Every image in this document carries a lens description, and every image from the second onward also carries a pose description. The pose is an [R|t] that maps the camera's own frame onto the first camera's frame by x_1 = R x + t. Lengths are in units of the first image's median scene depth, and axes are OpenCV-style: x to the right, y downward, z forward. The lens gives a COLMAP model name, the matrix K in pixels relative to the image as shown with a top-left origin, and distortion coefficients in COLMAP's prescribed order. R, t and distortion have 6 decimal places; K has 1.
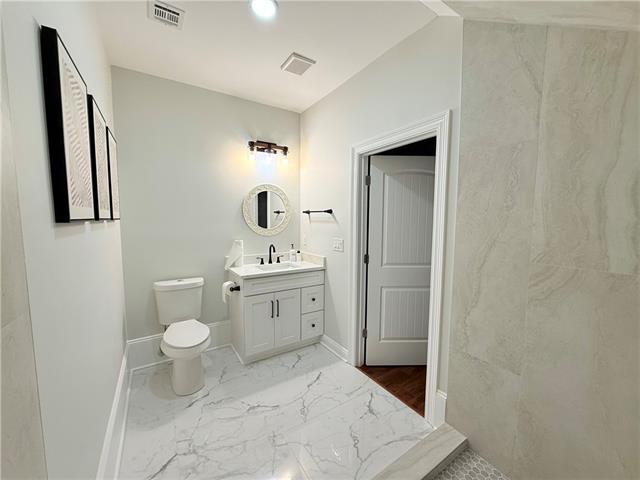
lens RADIAL K [[254.8, 0, 318.2], [0, 254.8, 240.8], [0, 0, 1]] dist [0.000317, -0.000131]
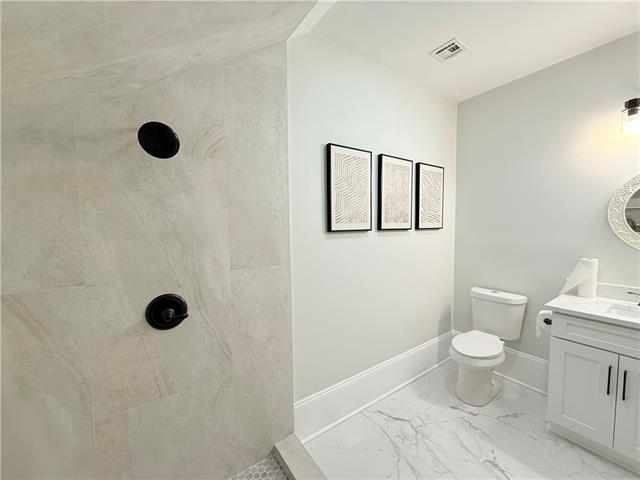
lens RADIAL K [[254.8, 0, 318.2], [0, 254.8, 240.8], [0, 0, 1]] dist [0.000317, -0.000131]
pose [[0.031085, 0.053172, -0.998101, 0.418363], [-0.074278, 0.995946, 0.050744, -0.037301], [0.996753, 0.072560, 0.034908, 0.318048]]
